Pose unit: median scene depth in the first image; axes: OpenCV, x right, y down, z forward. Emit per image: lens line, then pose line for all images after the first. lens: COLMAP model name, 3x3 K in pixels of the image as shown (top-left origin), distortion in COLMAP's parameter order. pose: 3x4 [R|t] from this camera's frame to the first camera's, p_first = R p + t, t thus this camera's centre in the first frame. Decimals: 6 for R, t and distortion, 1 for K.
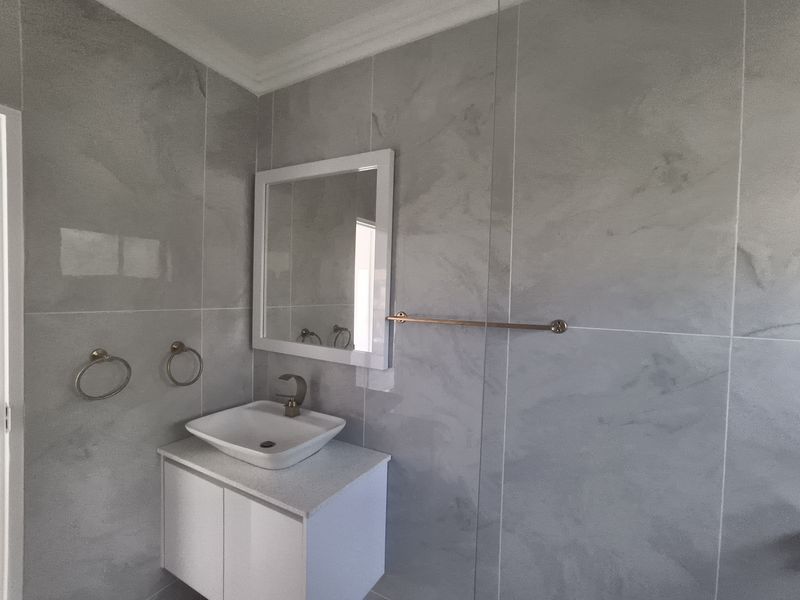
lens RADIAL K [[377.0, 0, 400.8], [0, 377.0, 307.1], [0, 0, 1]] dist [0.001804, 0.000315]
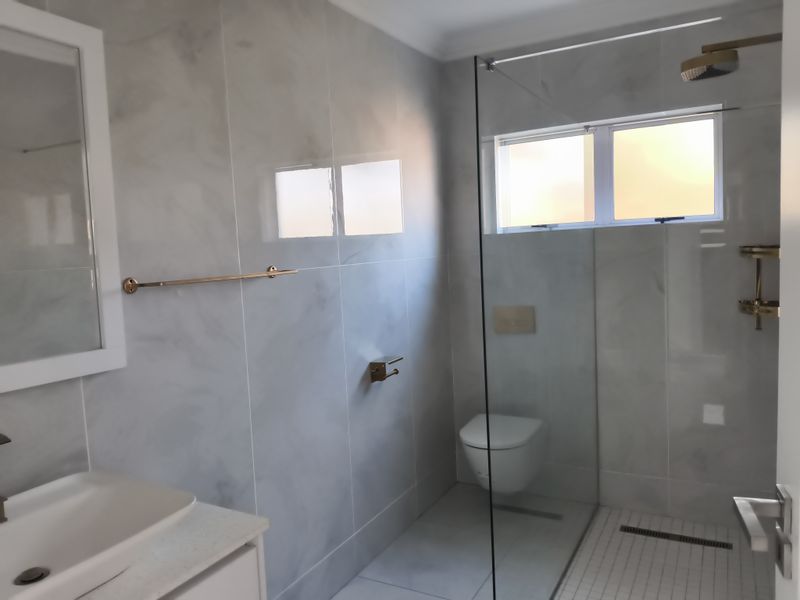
lens RADIAL K [[602.7, 0, 400.0], [0, 602.7, 300.0], [0, 0, 1]] dist [0.094859, -0.167160]
pose [[-0.012246, -0.111568, 0.993681, -1.283787], [0.079260, 0.990521, 0.112190, -0.034812], [-0.996779, 0.080133, -0.003286, 0.593379]]
